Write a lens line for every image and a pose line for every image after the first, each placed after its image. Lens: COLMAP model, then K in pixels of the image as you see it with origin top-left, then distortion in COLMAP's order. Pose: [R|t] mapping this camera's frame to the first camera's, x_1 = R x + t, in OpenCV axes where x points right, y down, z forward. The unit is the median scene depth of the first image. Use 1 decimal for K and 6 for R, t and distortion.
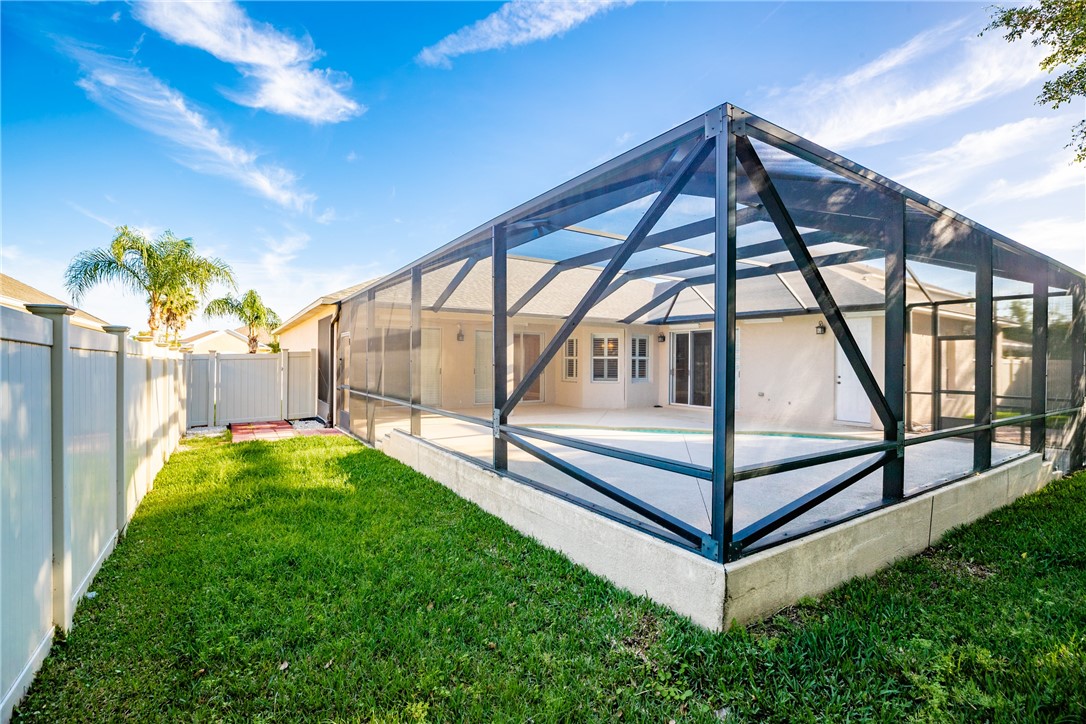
lens RADIAL K [[483.0, 0, 547.0], [0, 483.0, 364.4], [0, 0, 1]] dist [-0.044638, -0.000597]
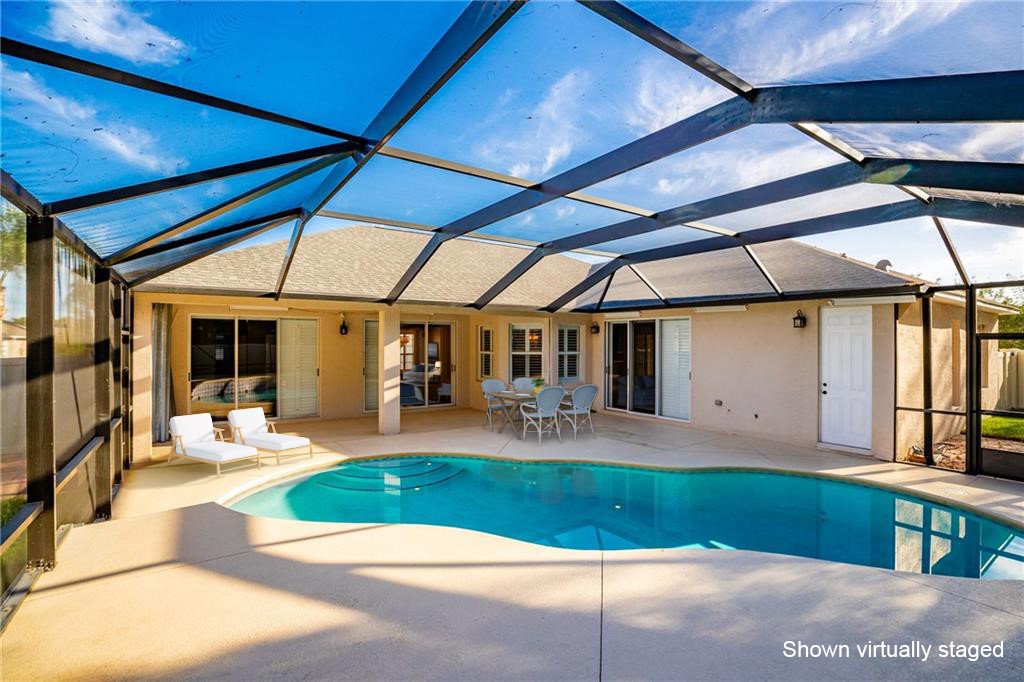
lens RADIAL K [[455.4, 0, 509.4], [0, 455.4, 346.0], [0, 0, 1]] dist [-0.044638, -0.000597]
pose [[0.999758, -0.006881, 0.020909, 0.075183], [0.006775, 0.999964, 0.005139, -0.029791], [-0.020944, -0.004996, 0.999768, 0.224221]]
